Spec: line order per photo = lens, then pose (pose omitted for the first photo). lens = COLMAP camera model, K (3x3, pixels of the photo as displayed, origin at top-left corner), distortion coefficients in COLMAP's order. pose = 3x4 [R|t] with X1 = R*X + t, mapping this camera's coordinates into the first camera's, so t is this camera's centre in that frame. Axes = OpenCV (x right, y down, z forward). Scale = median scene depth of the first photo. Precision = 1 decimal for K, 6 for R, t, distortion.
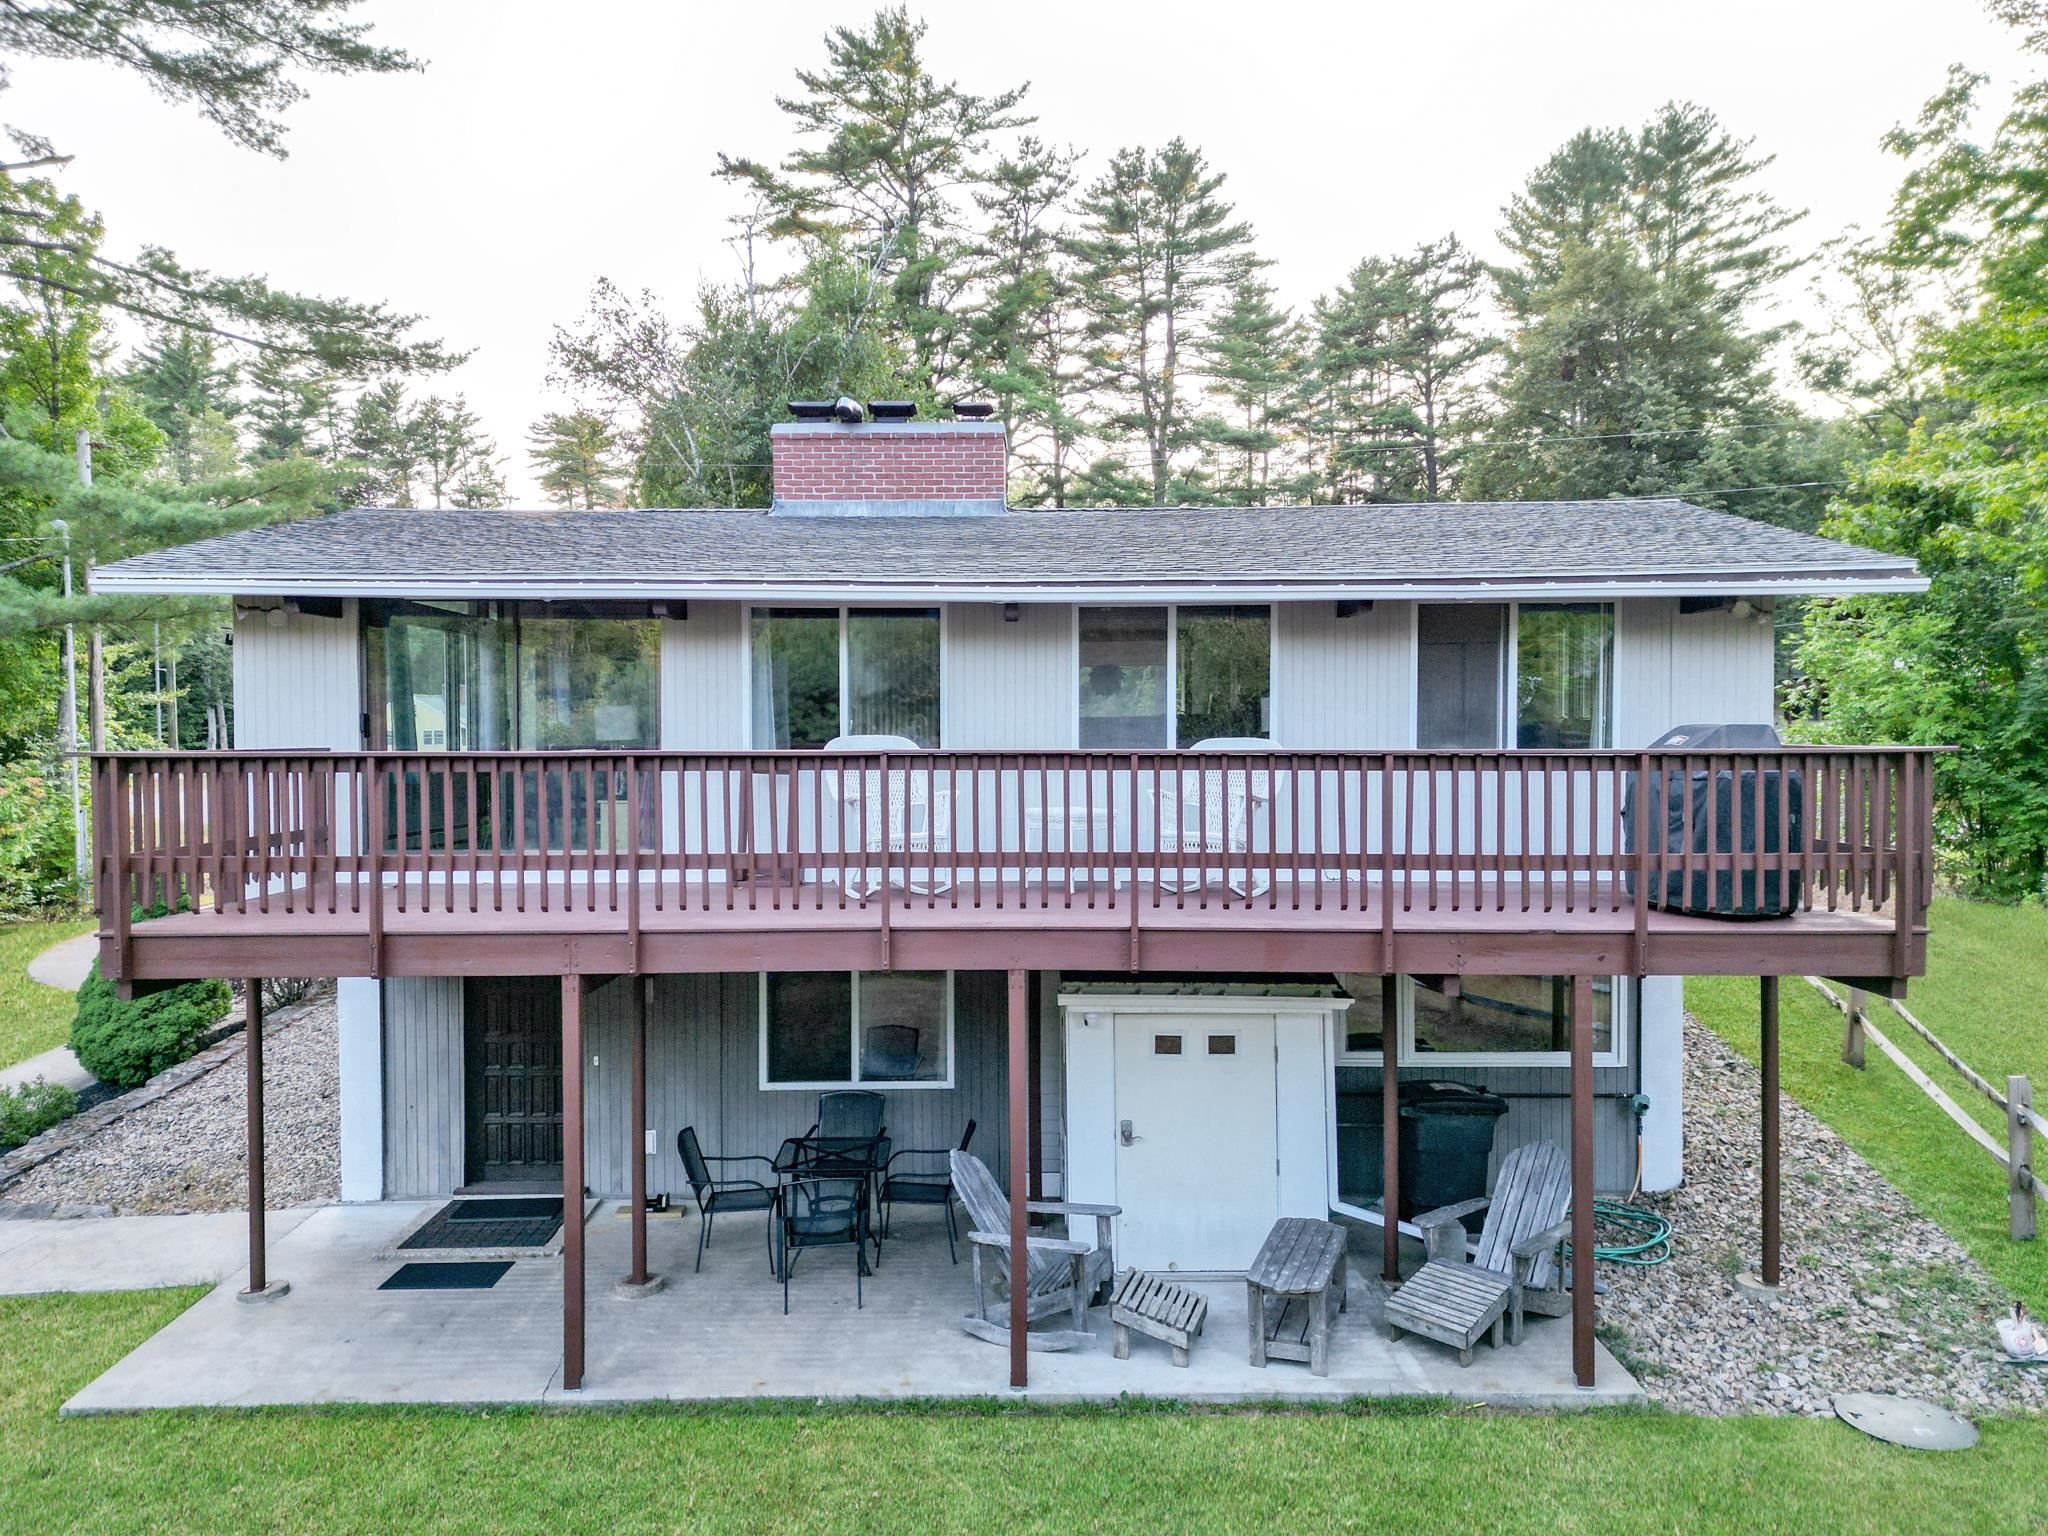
lens RADIAL K [[1412.3, 0, 1024.0], [0, 1412.3, 768.0], [0, 0, 1]] dist [0.060168, -0.040647]
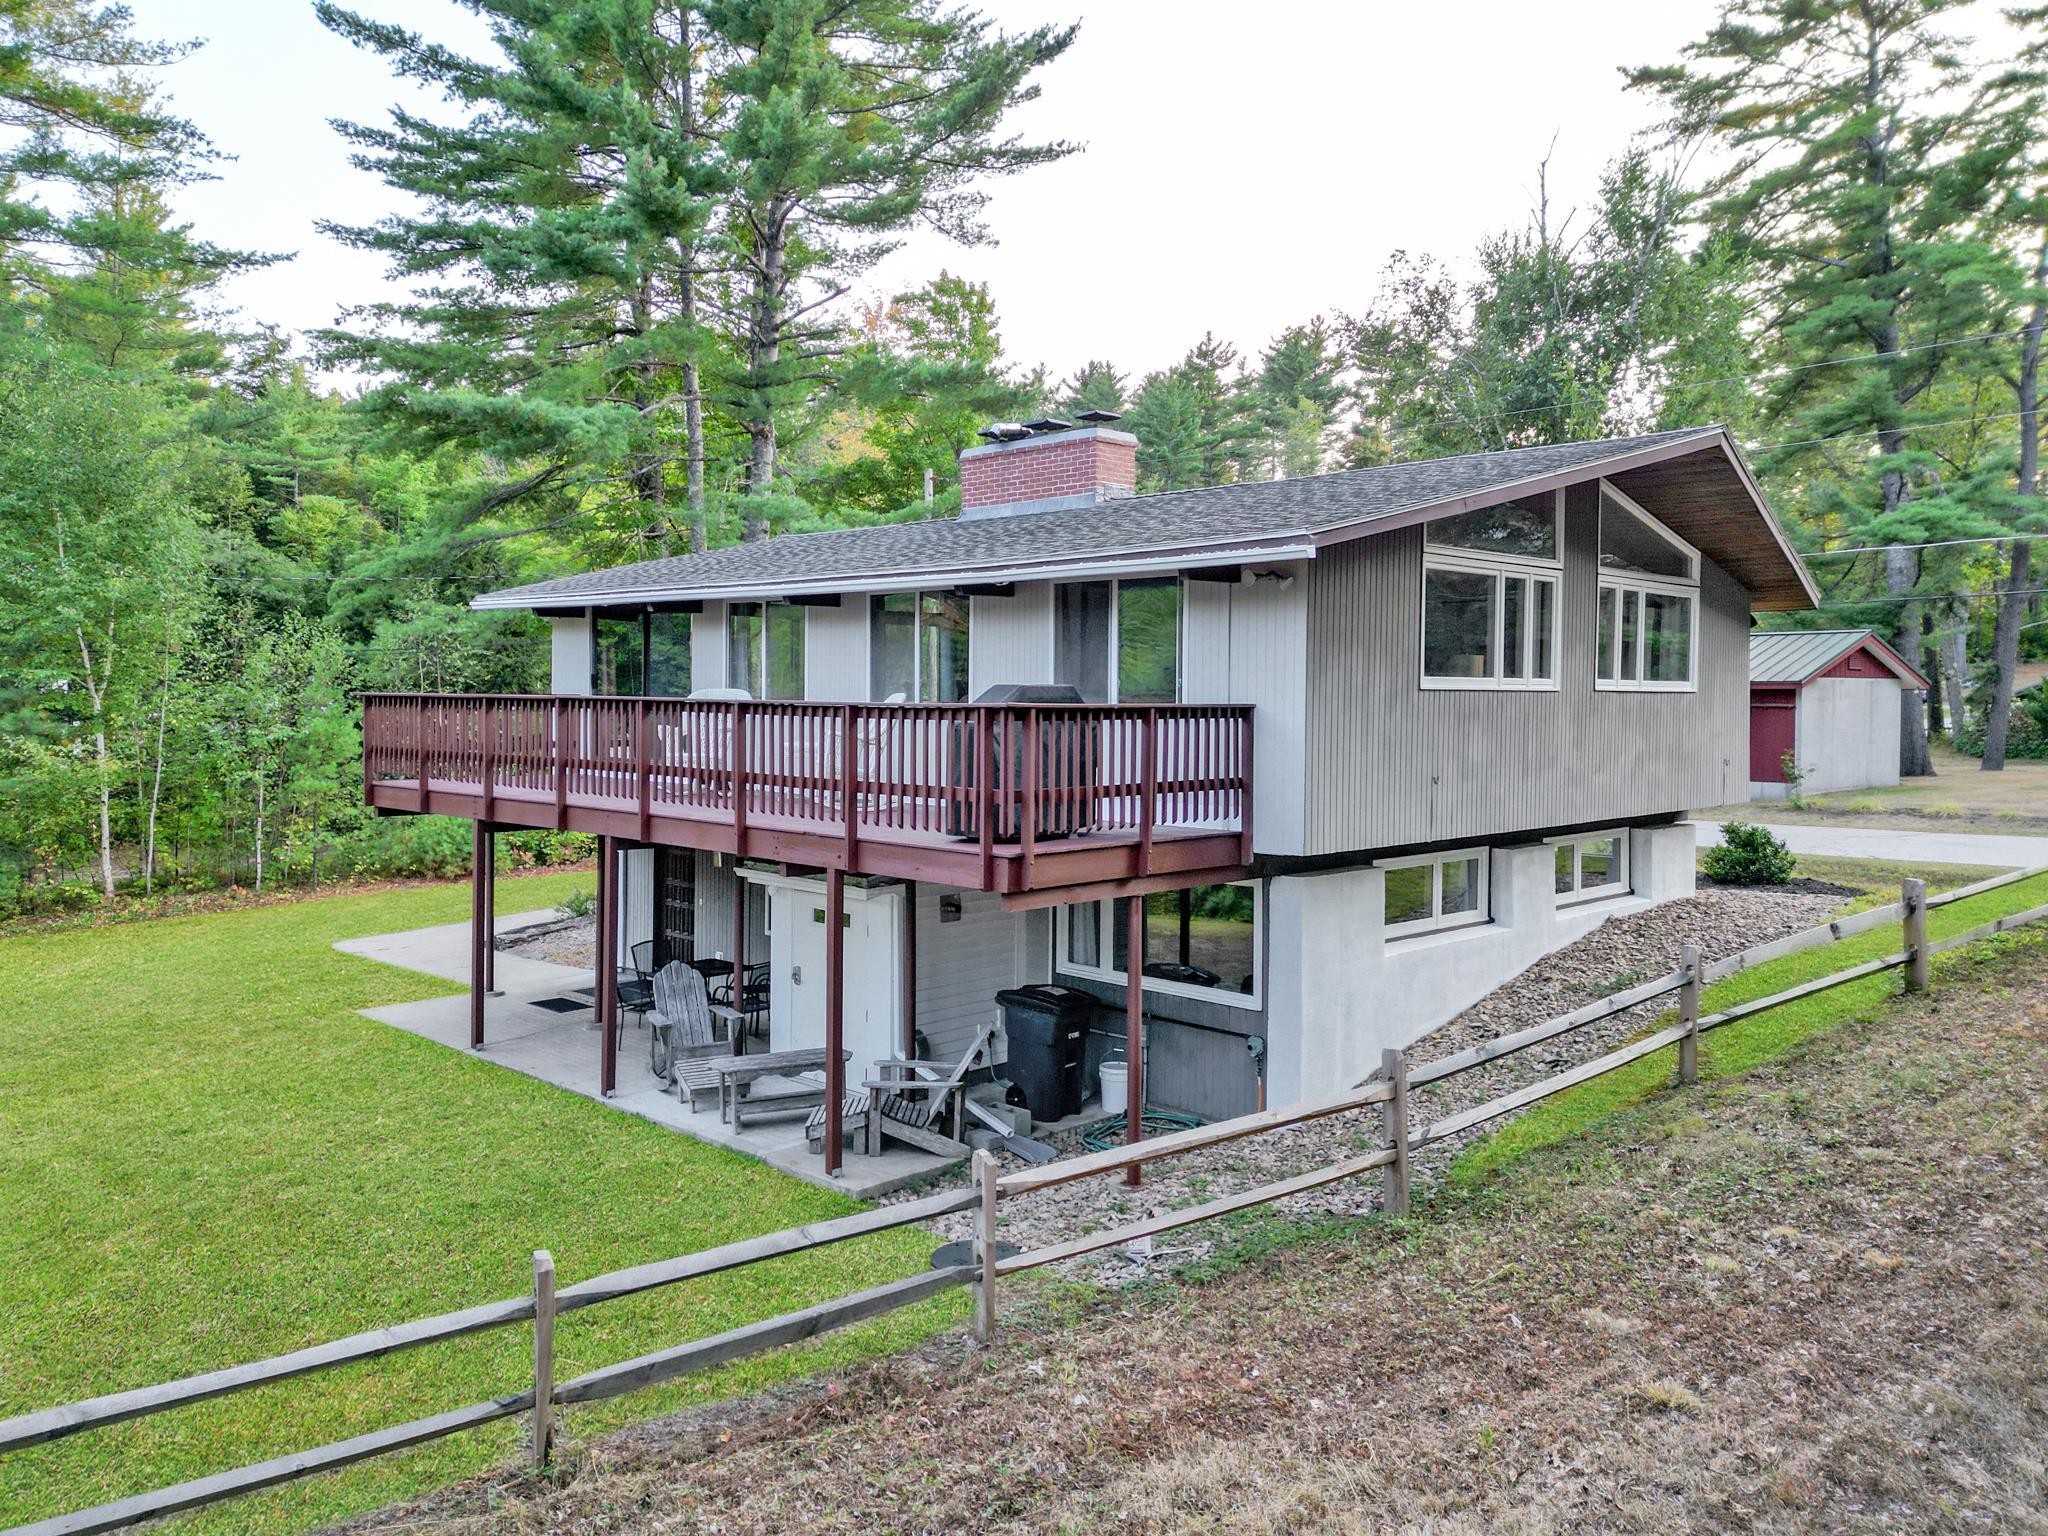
lens RADIAL K [[1566.1, 0, 1053.2], [0, 1566.1, 740.6], [0, 0, 1]] dist [0.042830, 0.001911]
pose [[0.705240, 0.030850, -0.708297, 1.142548], [-0.027363, 0.999493, 0.016288, -0.004948], [0.708440, 0.007894, 0.705727, 0.078374]]
